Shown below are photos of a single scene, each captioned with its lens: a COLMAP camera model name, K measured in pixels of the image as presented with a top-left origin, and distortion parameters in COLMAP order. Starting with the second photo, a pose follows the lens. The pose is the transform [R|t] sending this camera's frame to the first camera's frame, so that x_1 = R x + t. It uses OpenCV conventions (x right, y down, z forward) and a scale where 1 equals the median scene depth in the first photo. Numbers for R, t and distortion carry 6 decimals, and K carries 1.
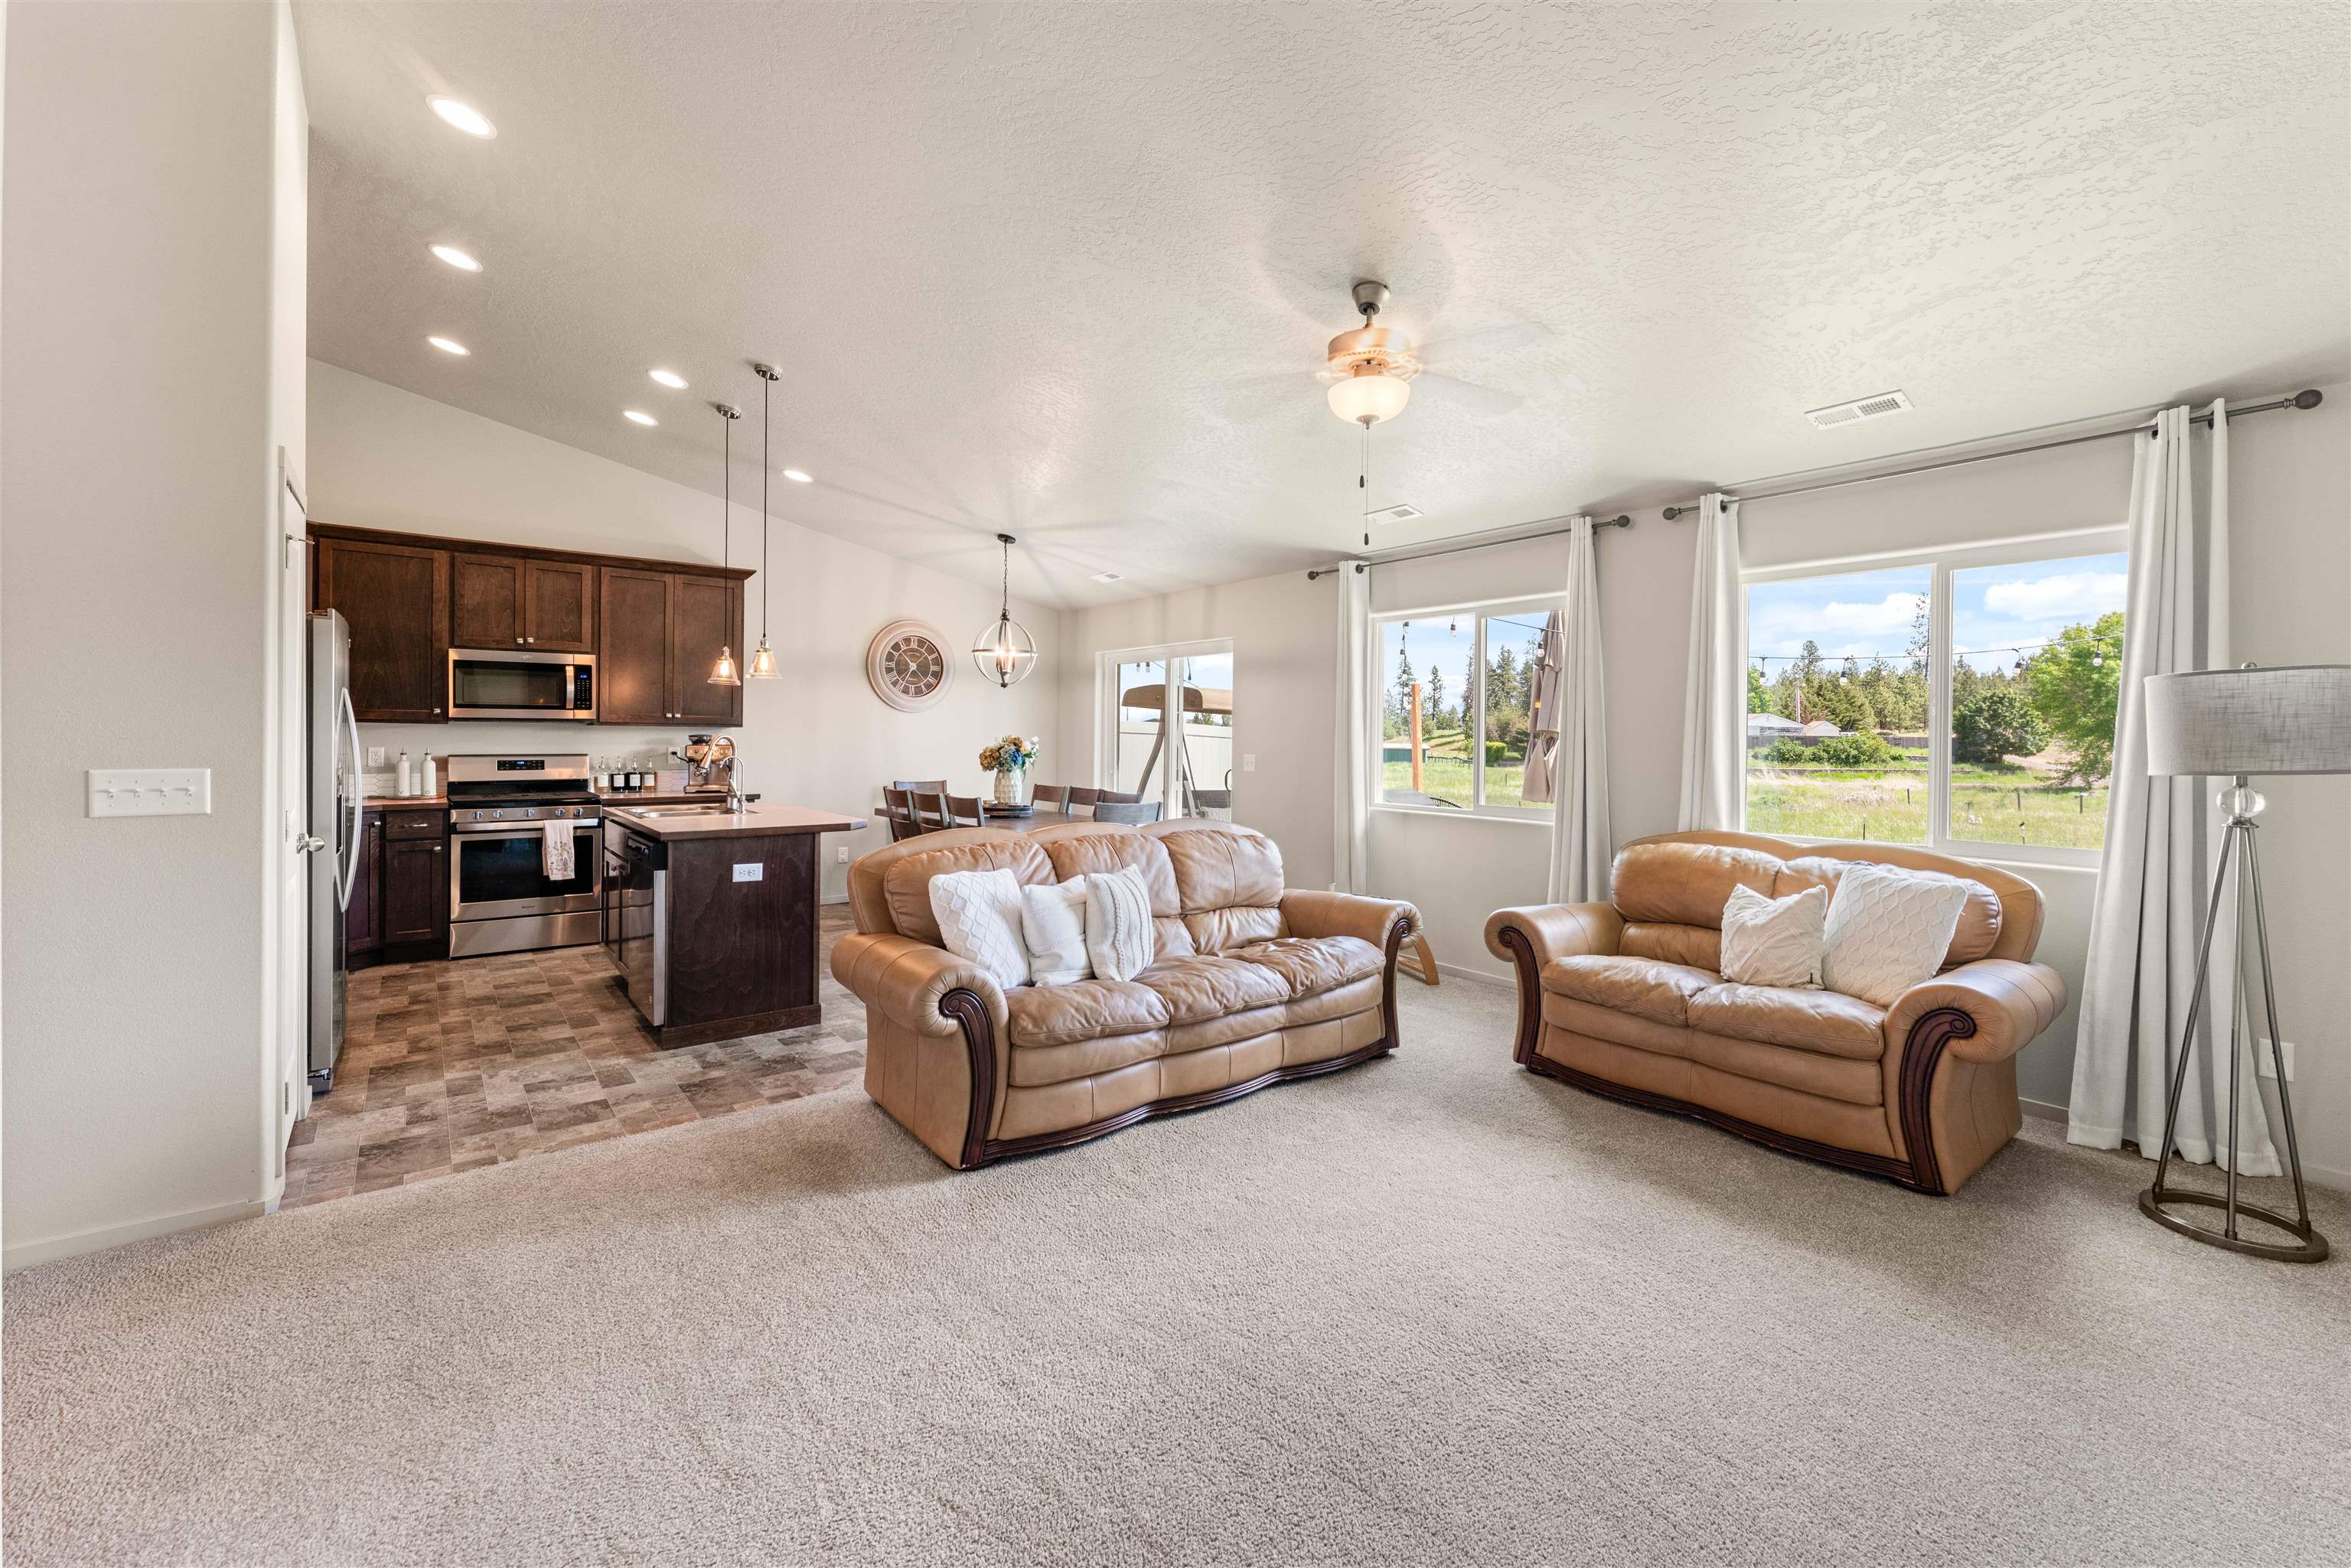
lens RADIAL K [[976.0, 0, 1208.6], [0, 976.0, 753.6], [0, 0, 1]] dist [-0.004308, -0.000119]
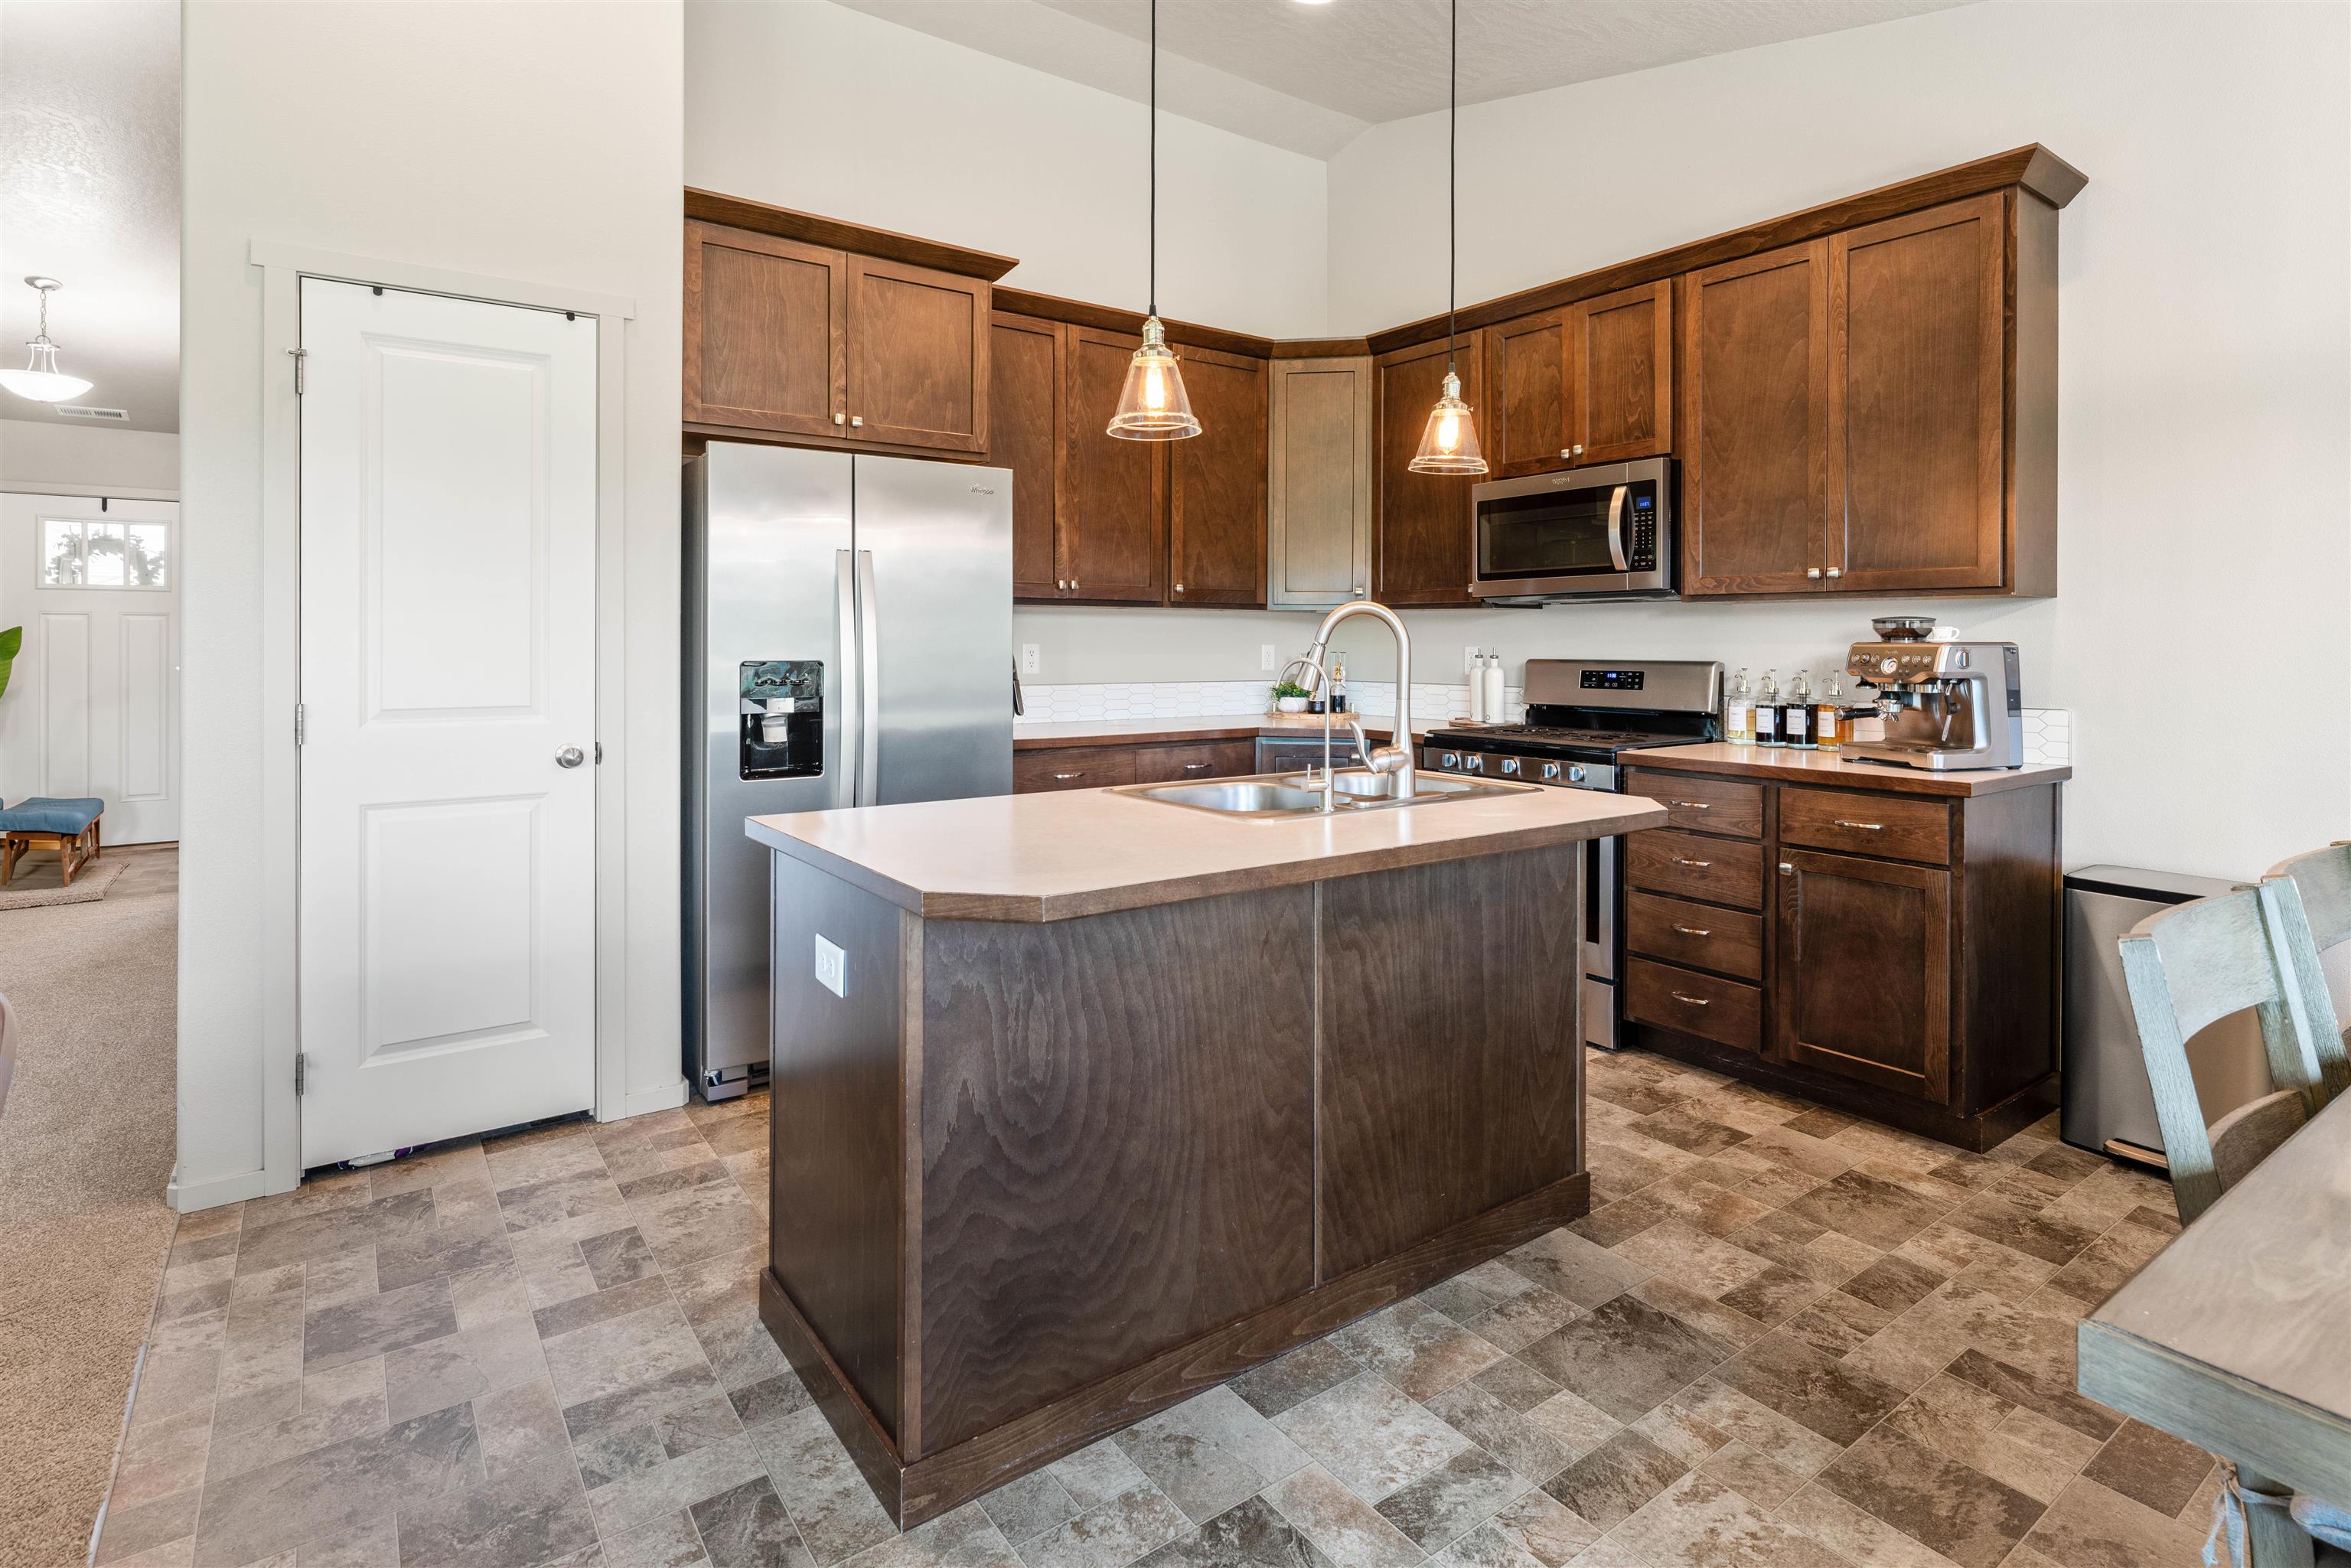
lens RADIAL K [[1190.1, 0, 1175.3], [0, 1190.1, 637.1], [0, 0, 1]] dist [-0.001176, 0.000527]
pose [[-0.072460, -0.010609, -0.997315, -0.020424], [-0.020762, 0.999743, -0.009126, -0.000883], [0.997155, 0.020045, -0.072662, 0.770431]]
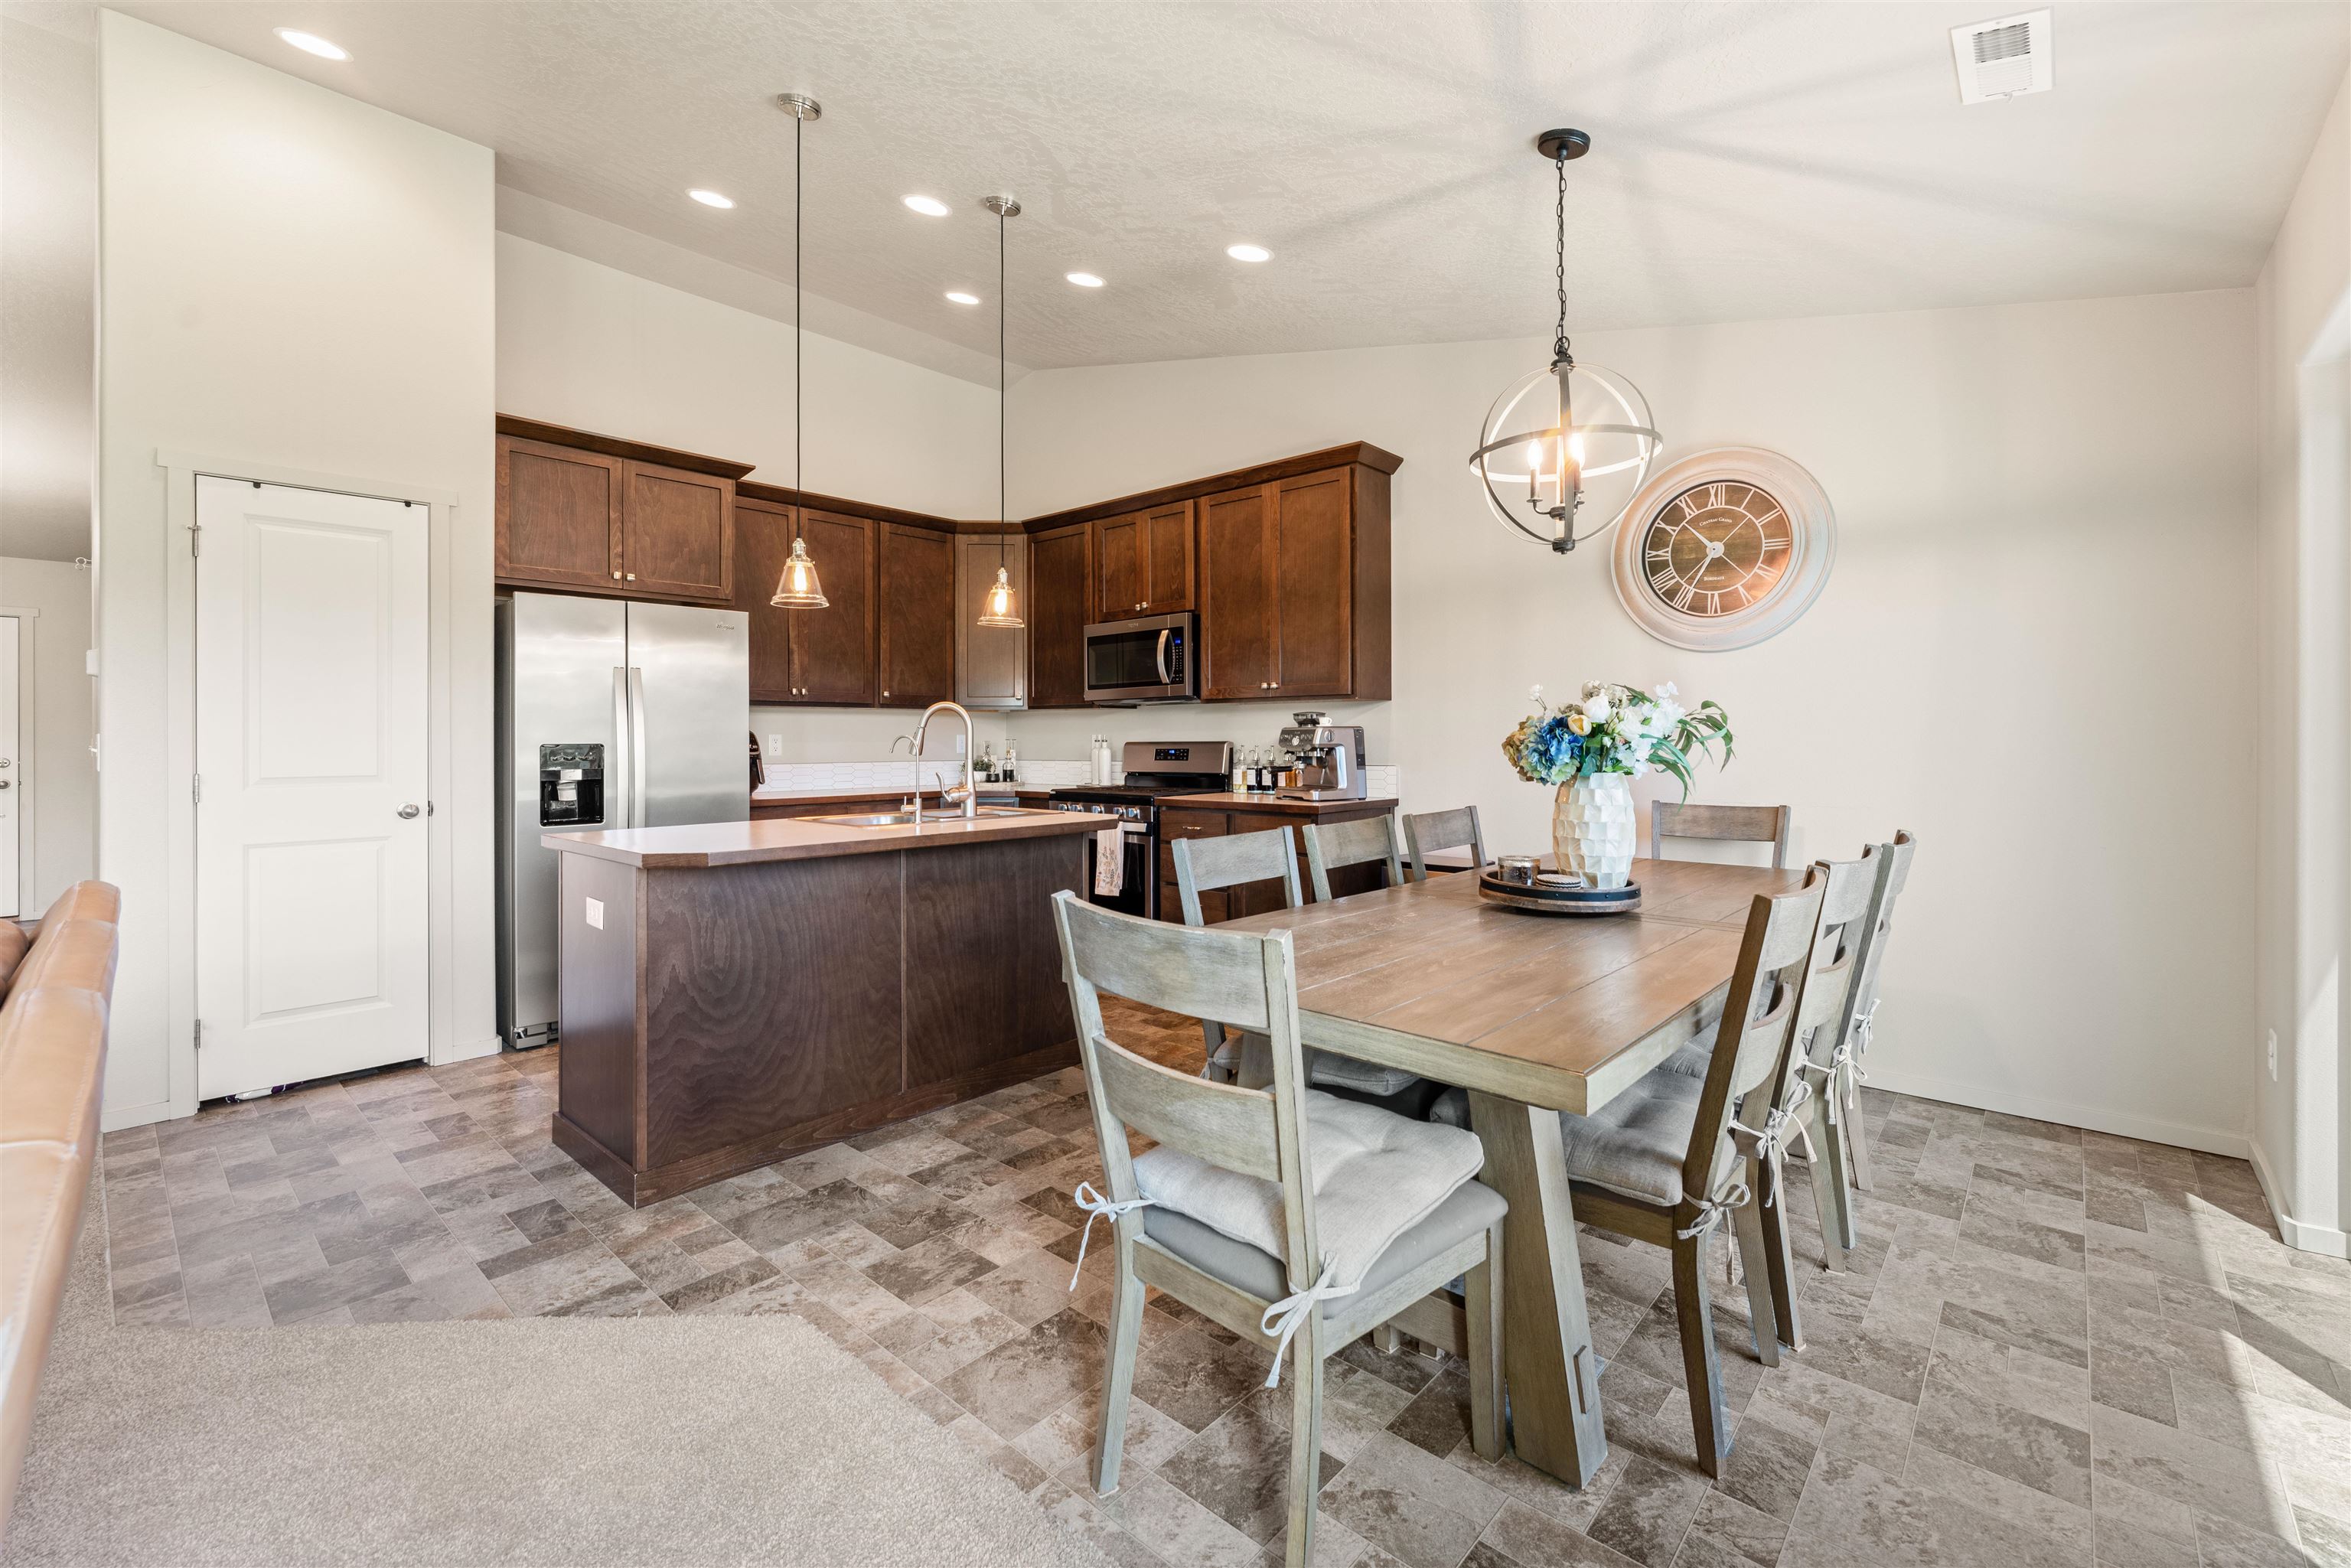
lens RADIAL K [[1015.0, 0, 1190.9], [0, 1015.0, 731.2], [0, 0, 1]] dist [-0.003022, -0.000421]
pose [[0.140568, -0.015977, -0.989942, 0.157148], [-0.011639, 0.999774, -0.017788, 0.006987], [0.990003, 0.014023, 0.140350, 0.855803]]
